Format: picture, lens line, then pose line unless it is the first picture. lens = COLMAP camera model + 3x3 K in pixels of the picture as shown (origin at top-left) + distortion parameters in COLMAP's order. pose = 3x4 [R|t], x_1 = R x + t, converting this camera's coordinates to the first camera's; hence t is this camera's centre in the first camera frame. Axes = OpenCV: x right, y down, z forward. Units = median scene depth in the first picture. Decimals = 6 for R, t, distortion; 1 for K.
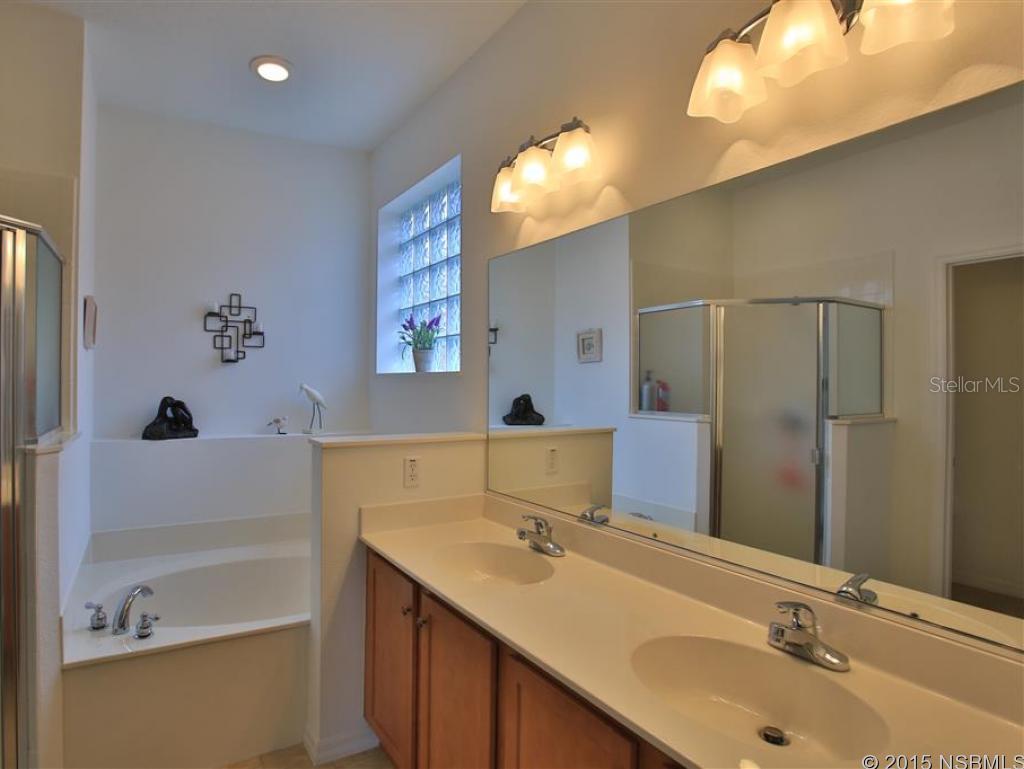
lens RADIAL K [[573.6, 0, 493.7], [0, 573.6, 382.1], [0, 0, 1]] dist [-0.098230, 0.032825]
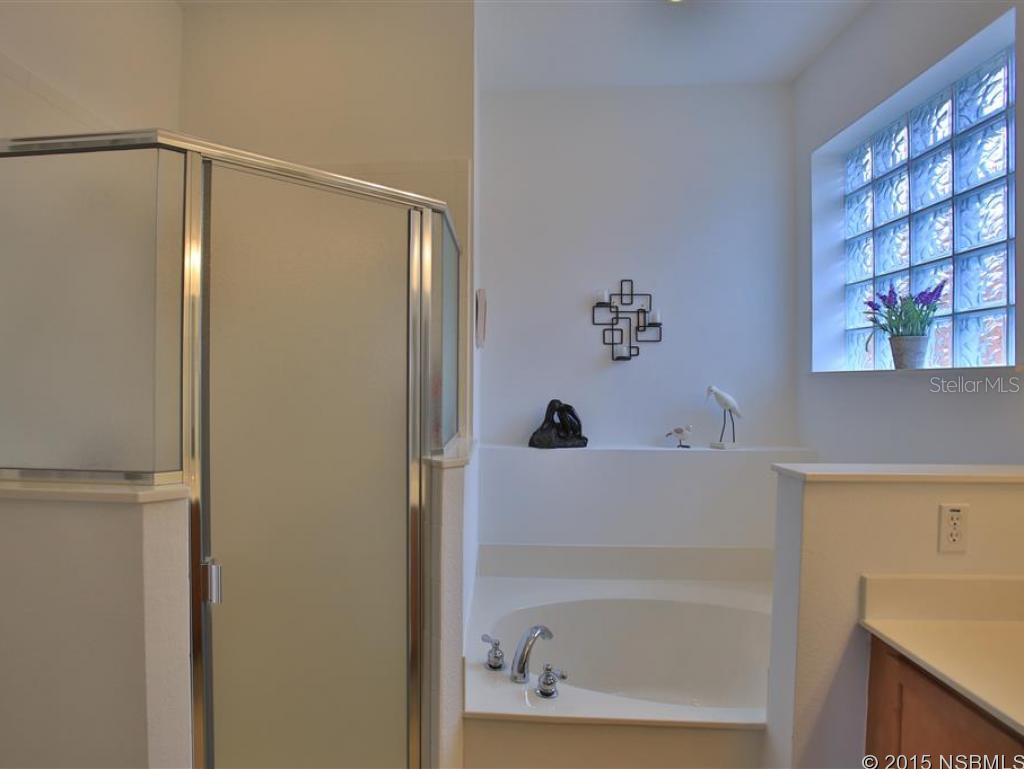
lens RADIAL K [[573.6, 0, 493.7], [0, 573.6, 382.1], [0, 0, 1]] dist [-0.098230, 0.032825]
pose [[0.848519, -0.000906, -0.529164, -0.187532], [-0.000146, 0.999998, -0.001945, -0.000205], [0.529165, 0.001727, 0.848517, 0.174097]]
